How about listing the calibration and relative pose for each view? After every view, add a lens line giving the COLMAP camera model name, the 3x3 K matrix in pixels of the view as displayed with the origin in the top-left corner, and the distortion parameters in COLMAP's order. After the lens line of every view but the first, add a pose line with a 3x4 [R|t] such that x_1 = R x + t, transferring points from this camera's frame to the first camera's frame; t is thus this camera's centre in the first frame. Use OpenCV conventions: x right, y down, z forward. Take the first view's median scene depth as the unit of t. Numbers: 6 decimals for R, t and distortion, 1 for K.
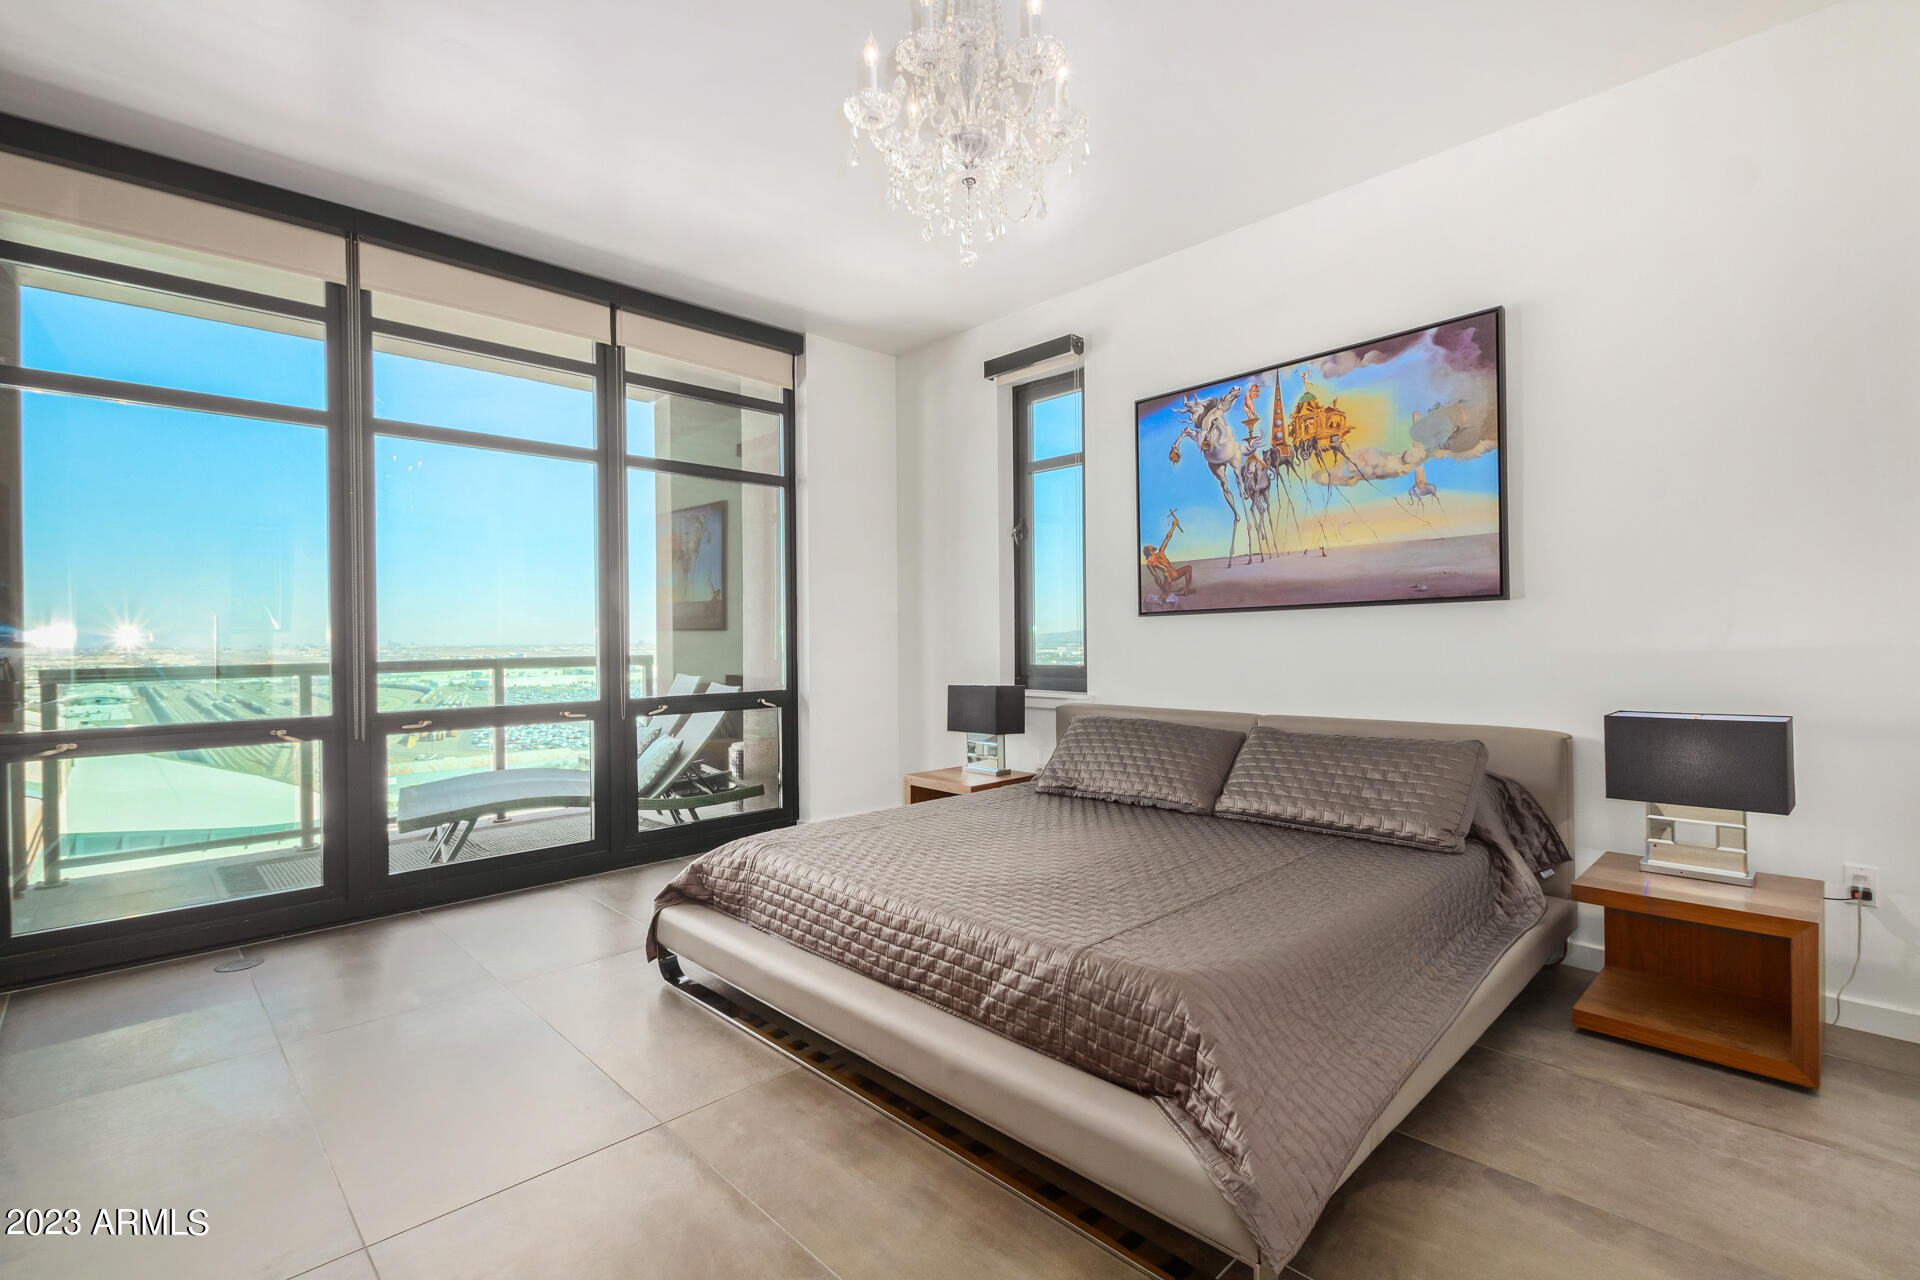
lens RADIAL K [[857.2, 0, 959.7], [0, 857.2, 642.1], [0, 0, 1]] dist [0.003890, 0.000817]
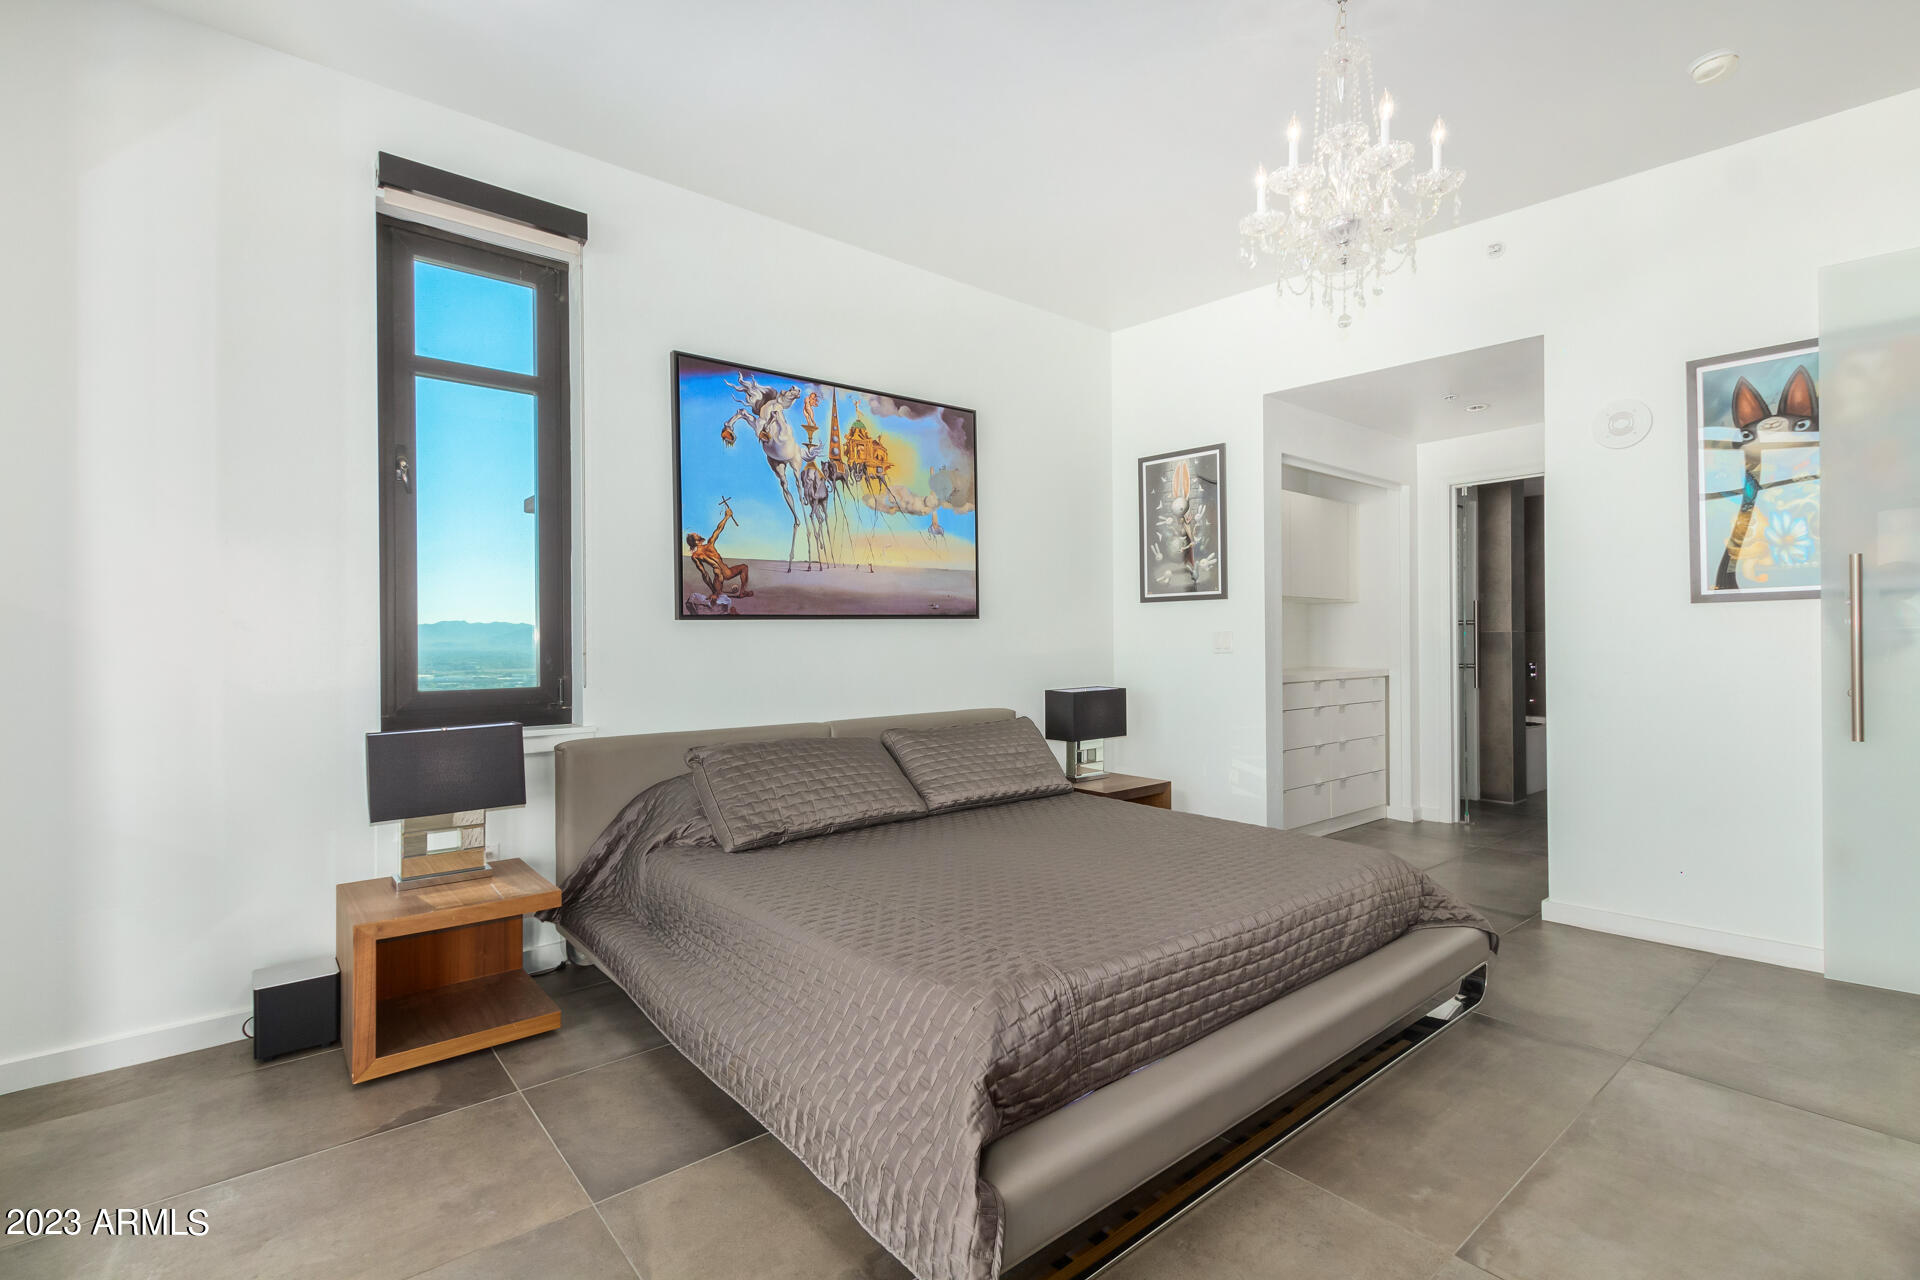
lens RADIAL K [[857.2, 0, 961.6], [0, 857.2, 643.3], [0, 0, 1]] dist [0.003890, 0.000817]
pose [[0.094547, 0.009416, 0.995476, -0.638002], [0.010958, 0.999885, -0.010499, 0.004514], [-0.995460, 0.011901, 0.094433, 0.743386]]
